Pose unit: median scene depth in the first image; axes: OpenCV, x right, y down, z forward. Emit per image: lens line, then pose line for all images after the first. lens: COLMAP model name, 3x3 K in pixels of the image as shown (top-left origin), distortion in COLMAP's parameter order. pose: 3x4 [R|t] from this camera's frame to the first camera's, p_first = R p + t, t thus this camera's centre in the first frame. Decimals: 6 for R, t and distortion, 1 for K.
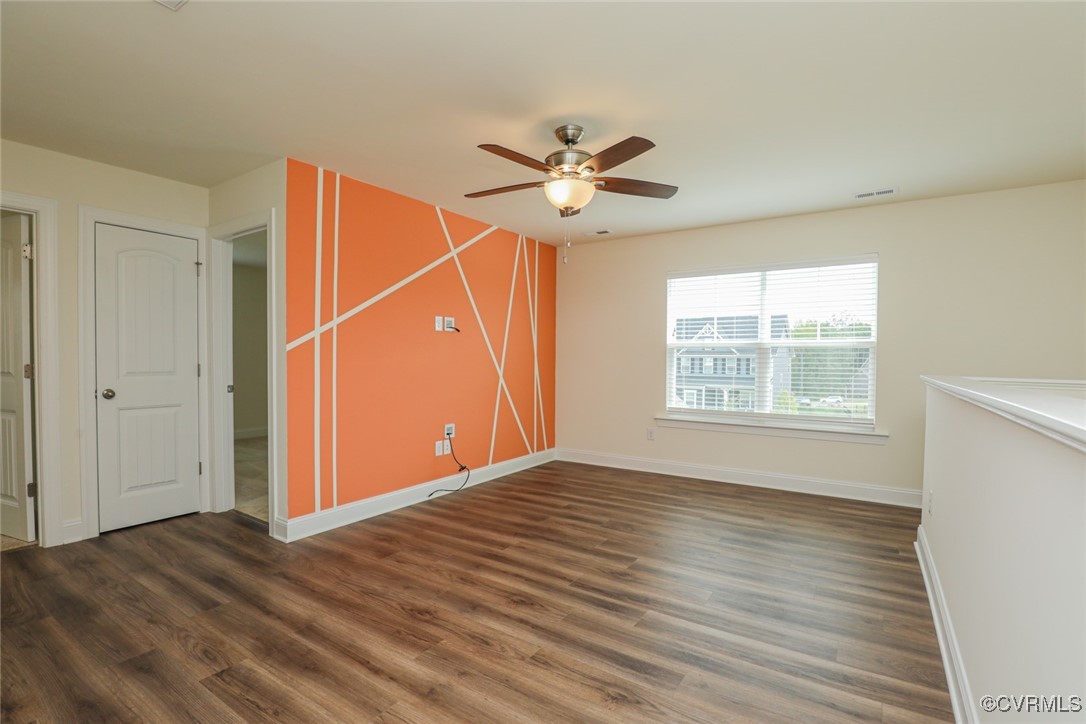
lens RADIAL K [[493.6, 0, 551.1], [0, 493.6, 364.8], [0, 0, 1]] dist [-0.029302, 0.002696]
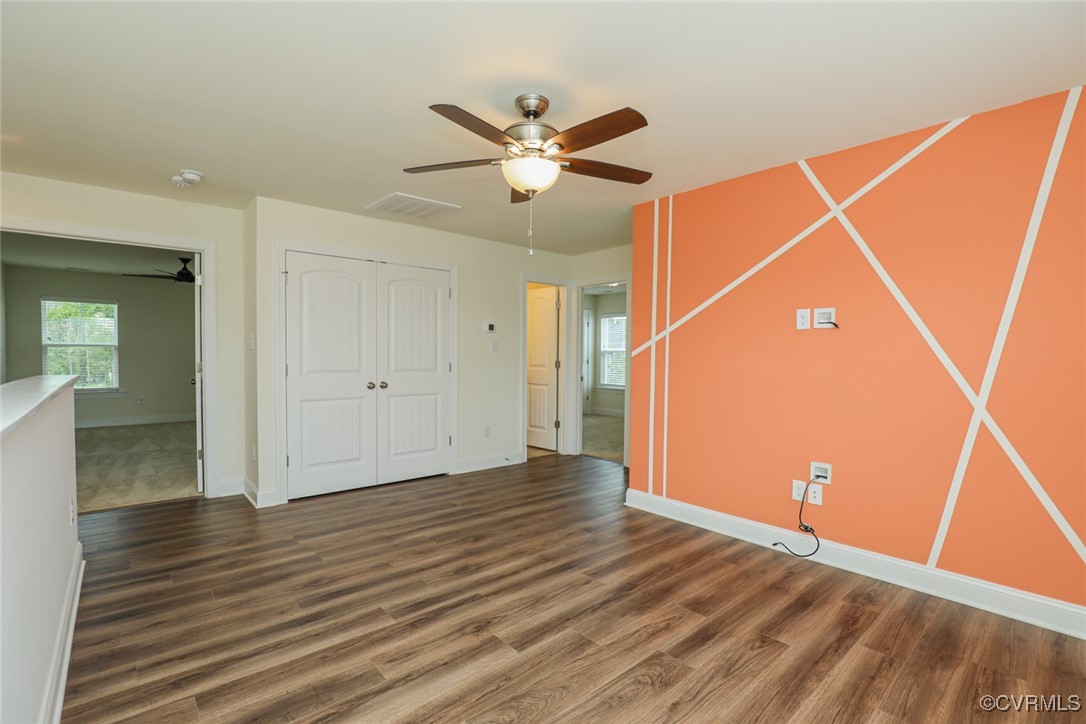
lens RADIAL K [[493.6, 0, 541.5], [0, 493.6, 366.4], [0, 0, 1]] dist [-0.029302, 0.002696]
pose [[-0.257120, 0.015649, -0.966253, 0.682246], [-0.029785, 0.999266, 0.024109, -0.024148], [0.965920, 0.034978, -0.256466, 0.977465]]
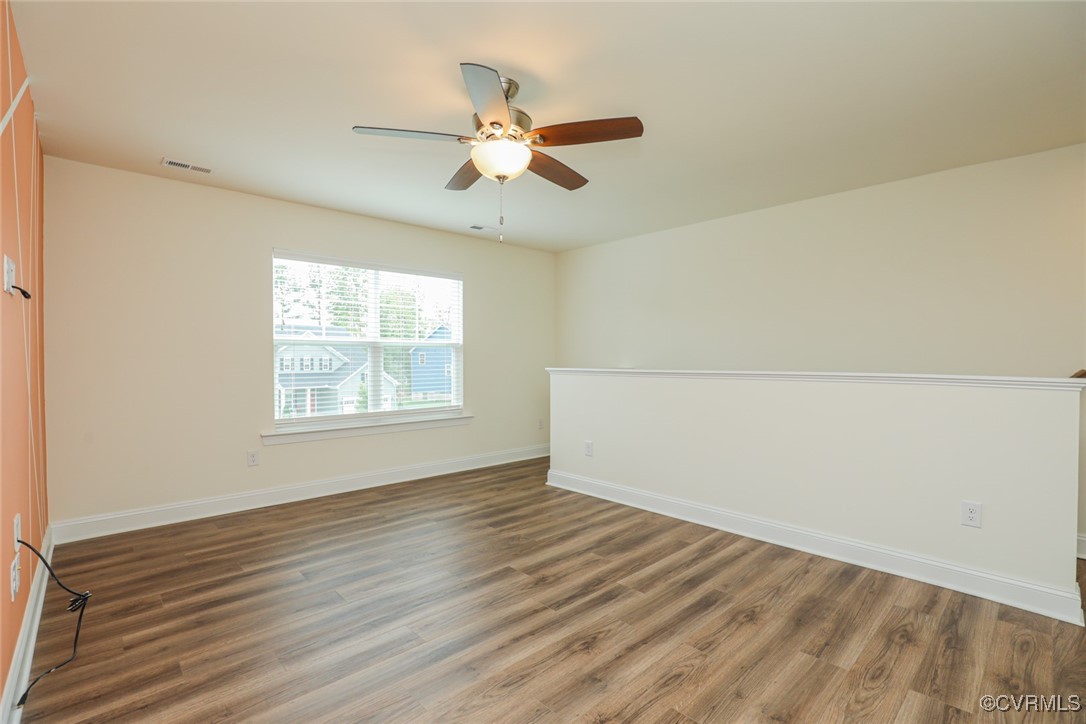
lens RADIAL K [[493.6, 0, 524.4], [0, 493.6, 362.5], [0, 0, 1]] dist [-0.029302, 0.002696]
pose [[0.258494, -0.012966, 0.965926, -0.599622], [0.016662, 0.999821, 0.008962, -0.008078], [-0.965869, 0.013777, 0.258664, 0.587938]]
